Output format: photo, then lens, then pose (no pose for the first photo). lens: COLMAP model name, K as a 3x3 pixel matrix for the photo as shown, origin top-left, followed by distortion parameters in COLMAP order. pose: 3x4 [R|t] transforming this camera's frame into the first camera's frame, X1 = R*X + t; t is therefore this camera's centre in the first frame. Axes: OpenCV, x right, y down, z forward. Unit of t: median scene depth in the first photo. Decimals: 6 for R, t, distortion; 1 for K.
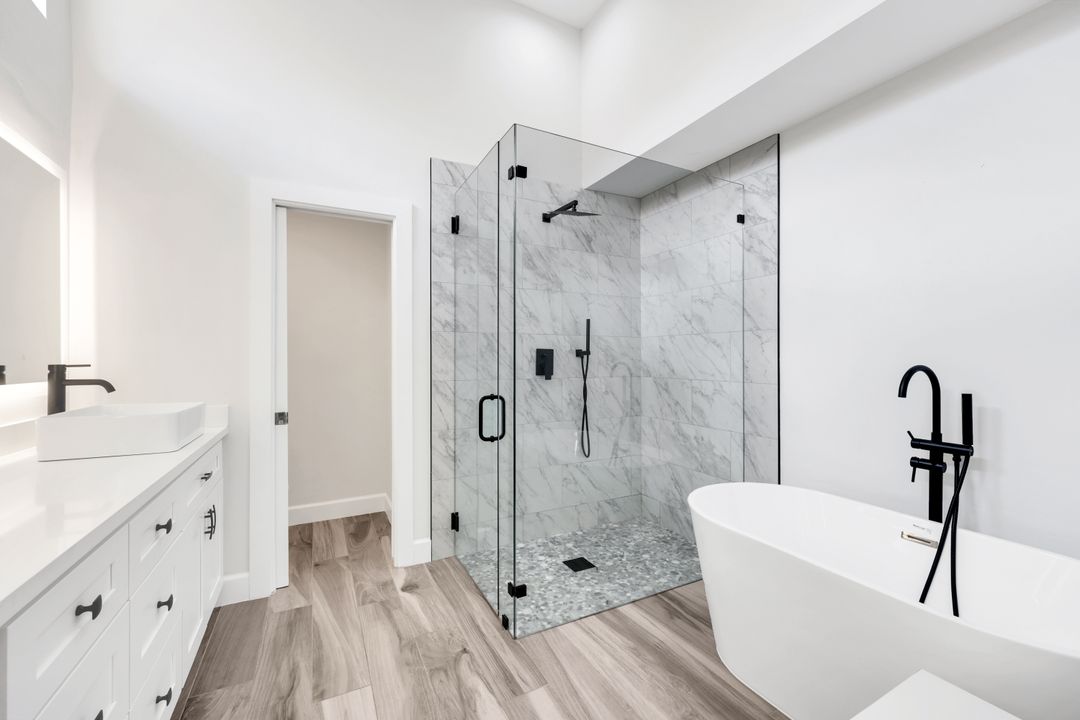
lens RADIAL K [[433.5, 0, 540.2], [0, 433.5, 361.2], [0, 0, 1]] dist [-0.001444, 0.000653]
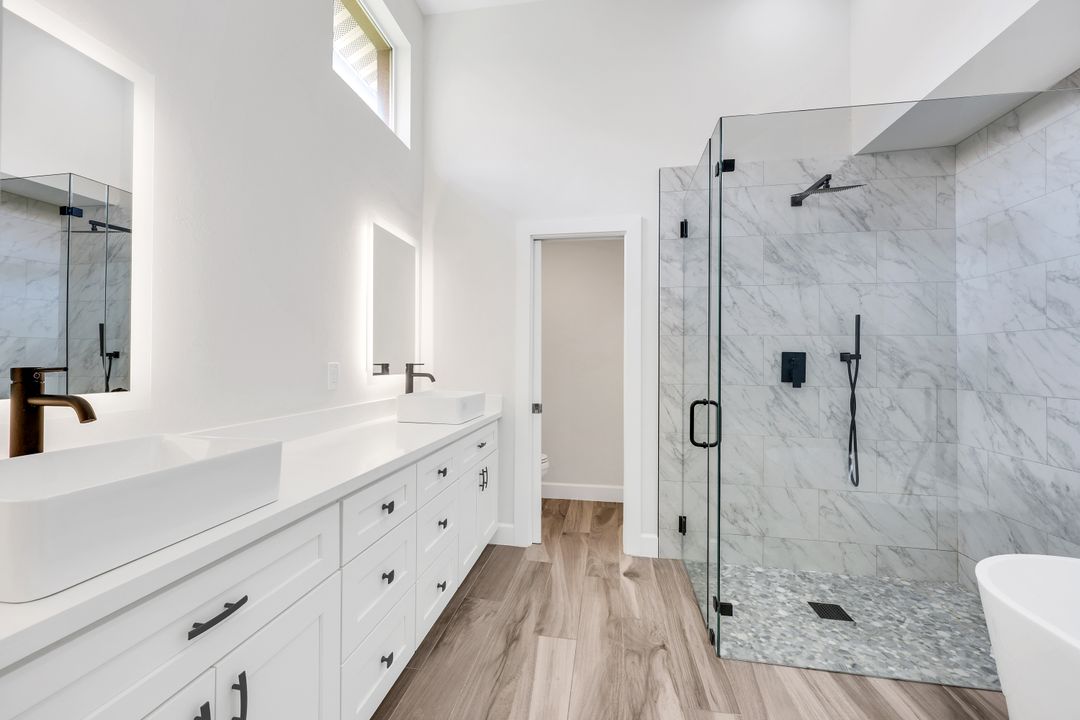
lens RADIAL K [[433.5, 0, 537.2], [0, 433.5, 363.1], [0, 0, 1]] dist [-0.001444, 0.000653]
pose [[0.799227, 0.011058, -0.600928, 0.139157], [-0.012655, 0.999919, 0.001570, -0.001182], [0.600896, 0.006350, 0.799302, -0.003587]]
